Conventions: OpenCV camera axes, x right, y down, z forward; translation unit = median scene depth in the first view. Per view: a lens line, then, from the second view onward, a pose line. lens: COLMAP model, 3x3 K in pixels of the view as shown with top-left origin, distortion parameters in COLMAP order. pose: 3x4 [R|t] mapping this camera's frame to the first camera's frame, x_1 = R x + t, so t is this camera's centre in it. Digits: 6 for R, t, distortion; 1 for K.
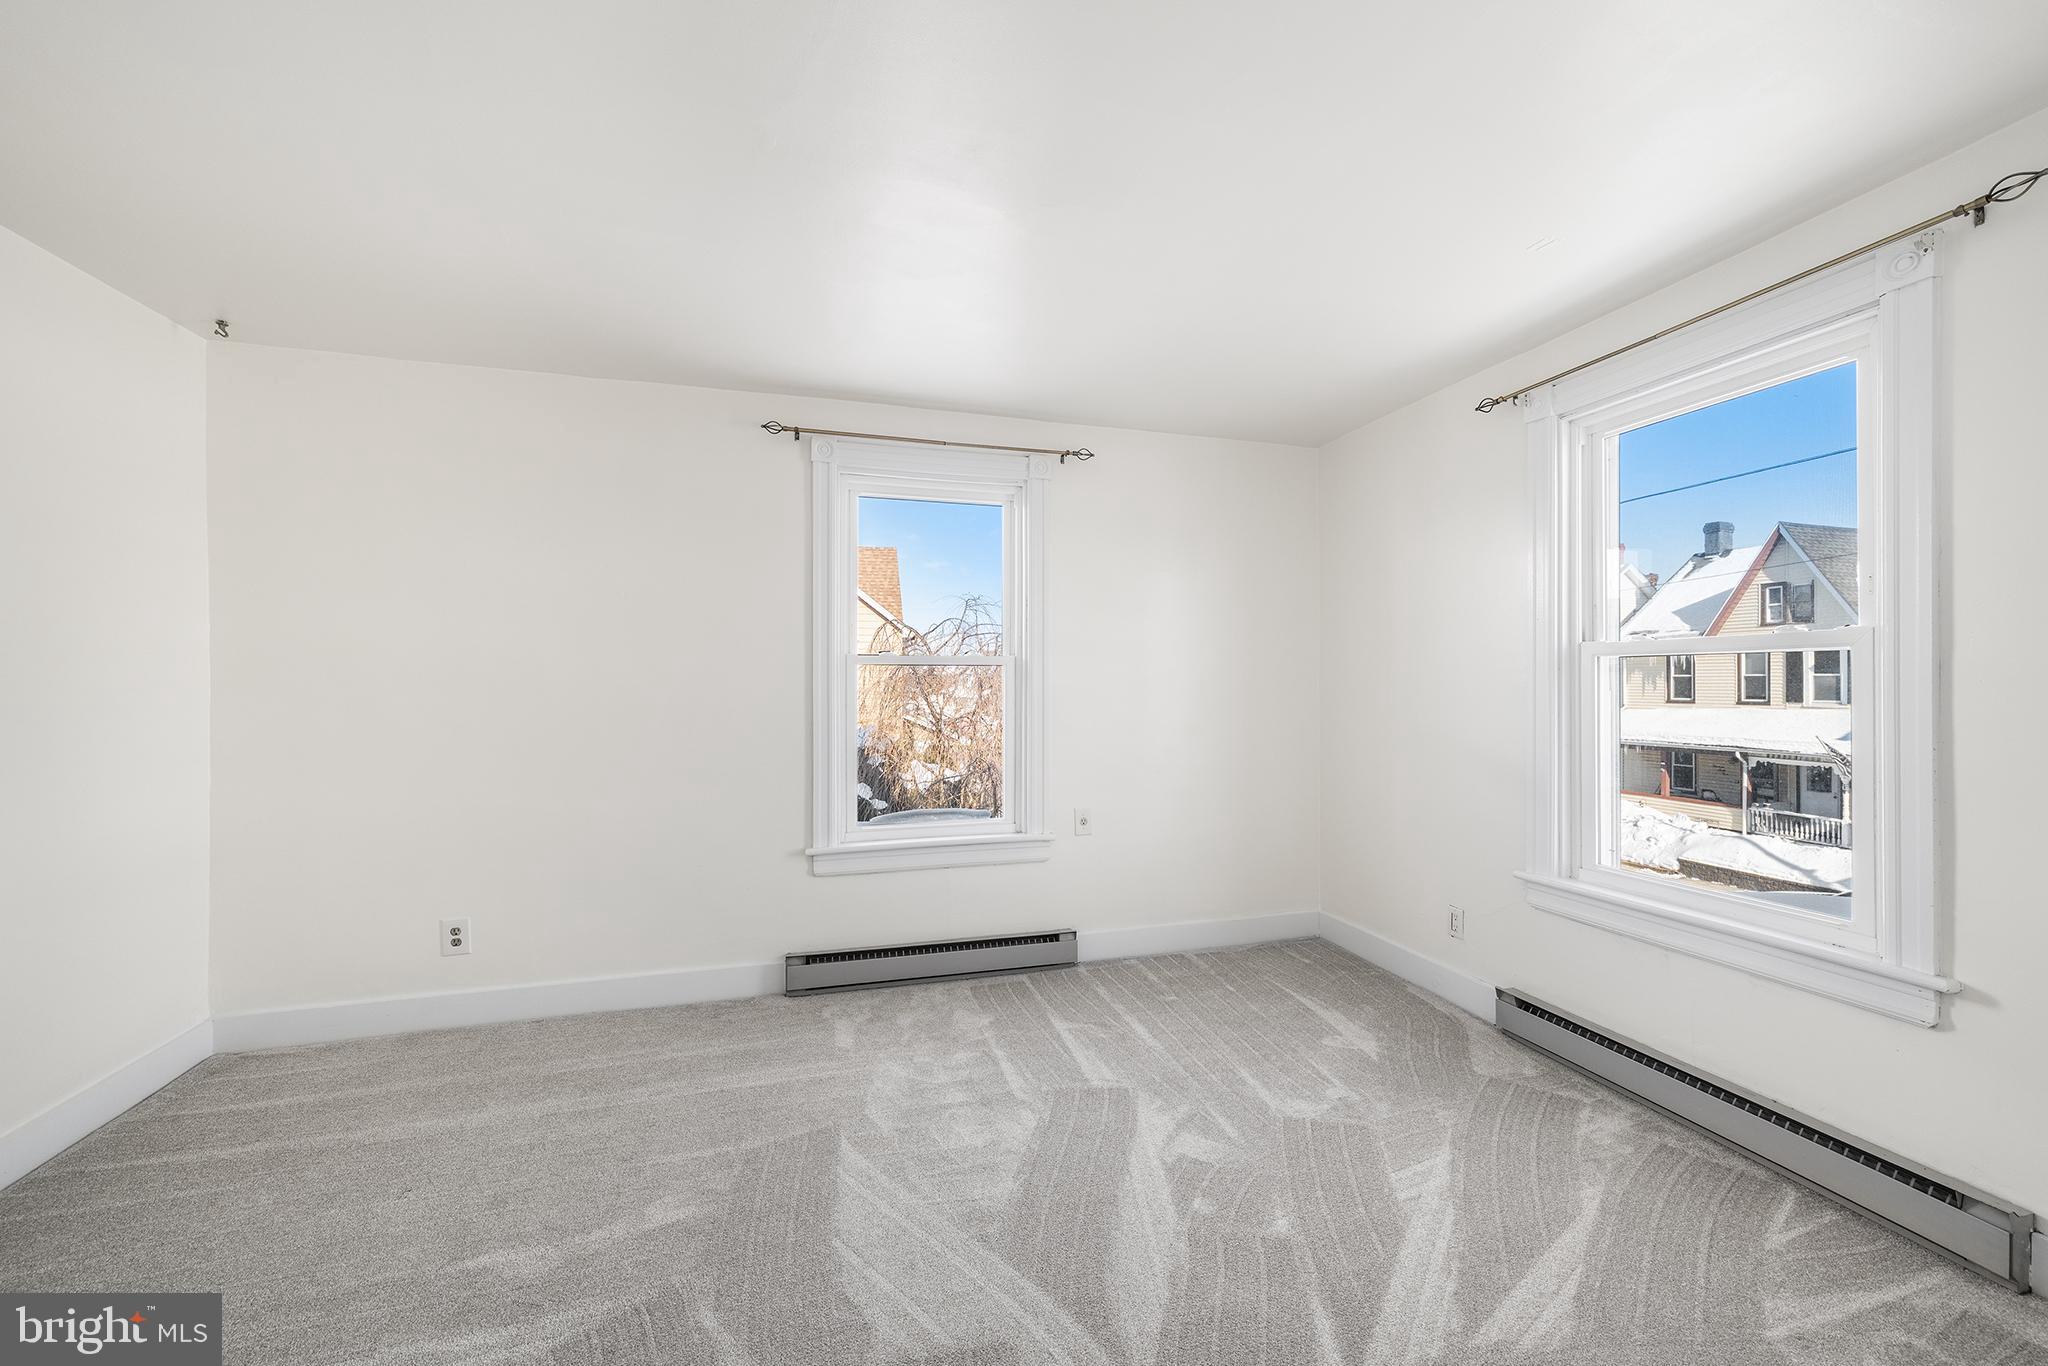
lens RADIAL K [[792.2, 0, 1025.4], [0, 792.2, 692.2], [0, 0, 1]] dist [-0.001481, -0.000025]
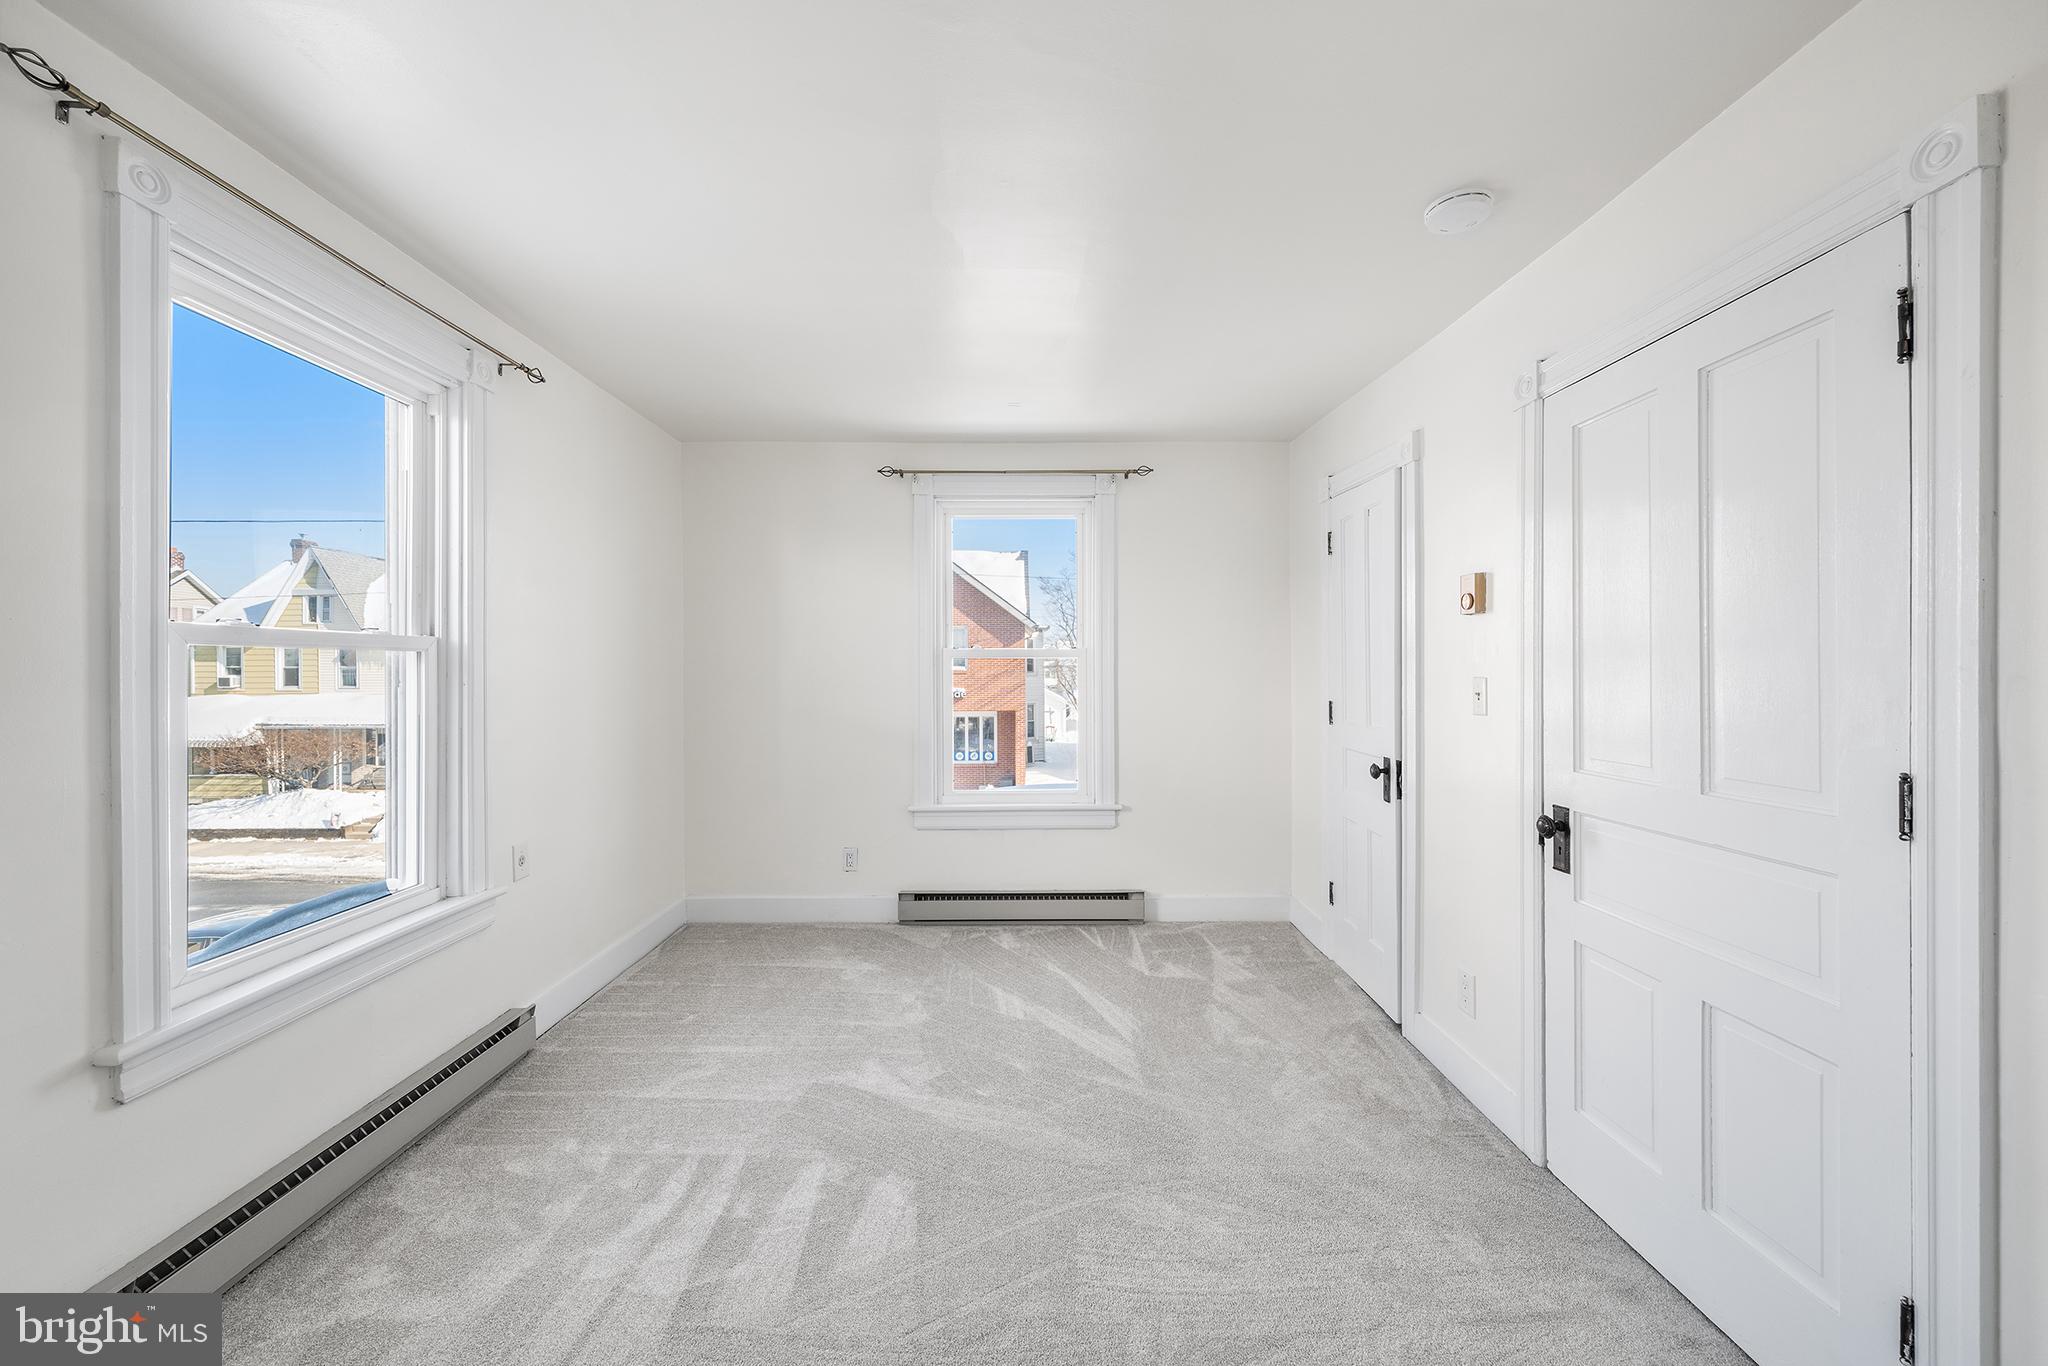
lens RADIAL K [[786.7, 0, 1027.1], [0, 786.7, 682.7], [0, 0, 1]] dist [-0.001242, 0.000079]
pose [[0.227831, -0.014993, 0.973585, -0.745306], [0.011004, 0.999857, 0.012822, -0.014180], [-0.973639, 0.007792, 0.227963, 0.493466]]
